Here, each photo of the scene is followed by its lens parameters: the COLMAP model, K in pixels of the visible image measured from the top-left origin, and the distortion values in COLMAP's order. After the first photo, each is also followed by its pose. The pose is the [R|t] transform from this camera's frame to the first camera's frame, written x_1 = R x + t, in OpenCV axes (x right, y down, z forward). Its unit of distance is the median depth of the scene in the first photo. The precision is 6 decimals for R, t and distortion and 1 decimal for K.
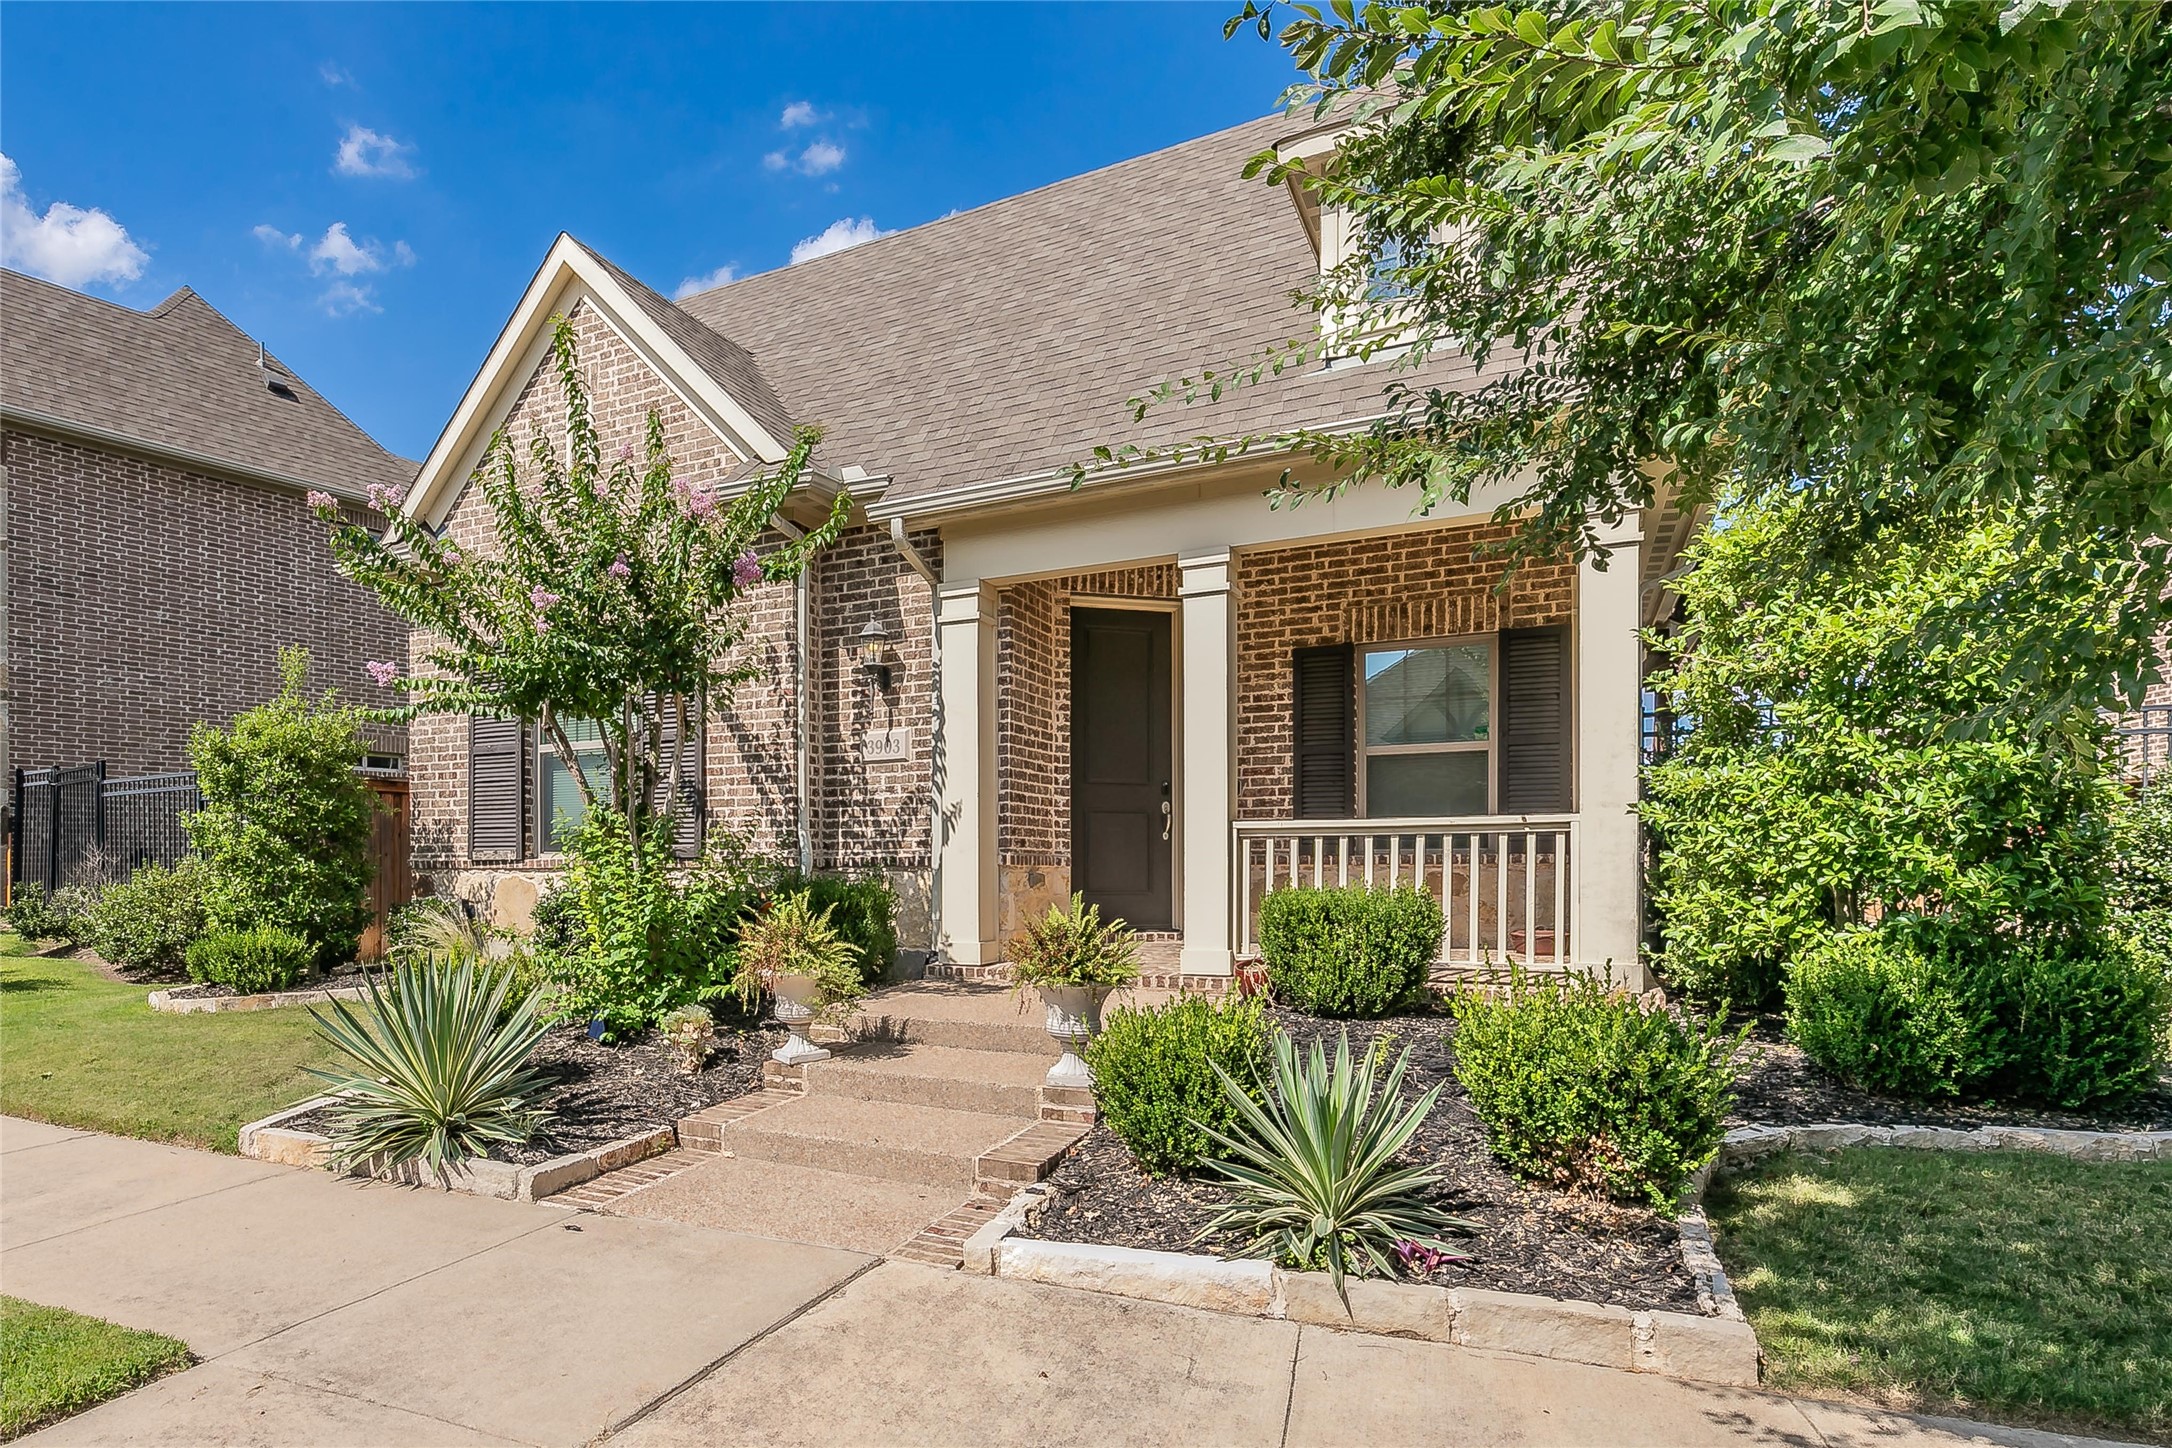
lens RADIAL K [[1082.1, 0, 1086.0], [0, 1082.1, 724.0], [0, 0, 1]] dist [0.001201, 0.000134]
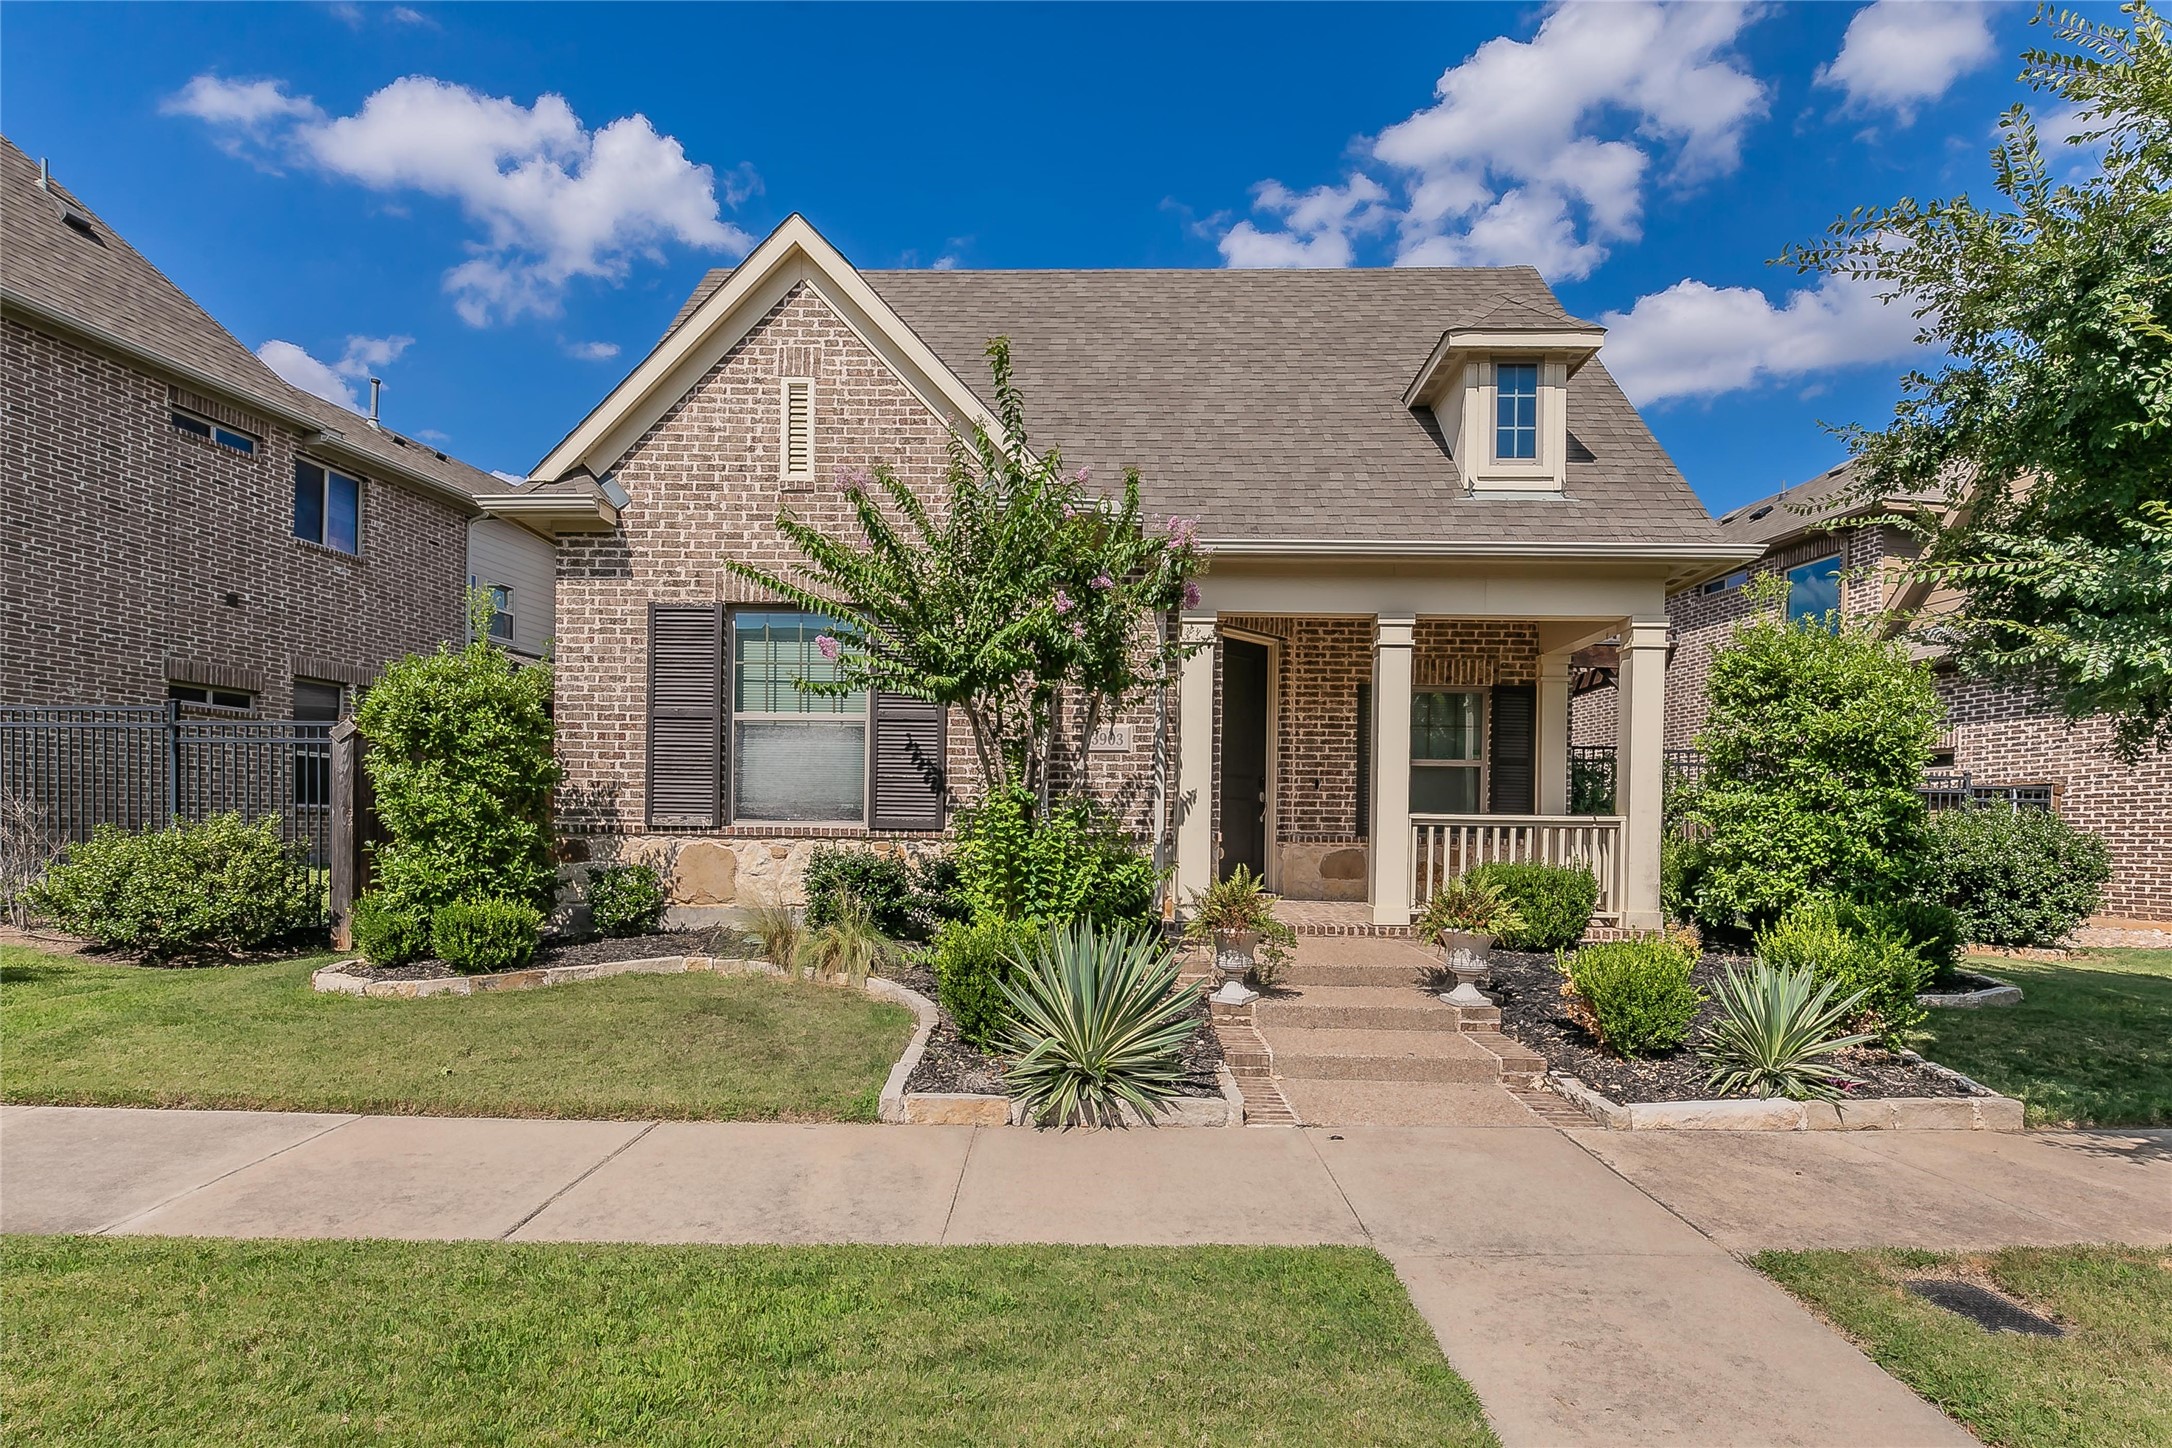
lens RADIAL K [[943.2, 0, 1086.8], [0, 943.2, 711.6], [0, 0, 1]] dist [0.000576, 0.000220]
pose [[0.901945, 0.072746, 0.425680, -0.641560], [-0.075270, 0.997103, -0.010913, 0.003884], [-0.425241, -0.022198, 0.904808, 0.075785]]
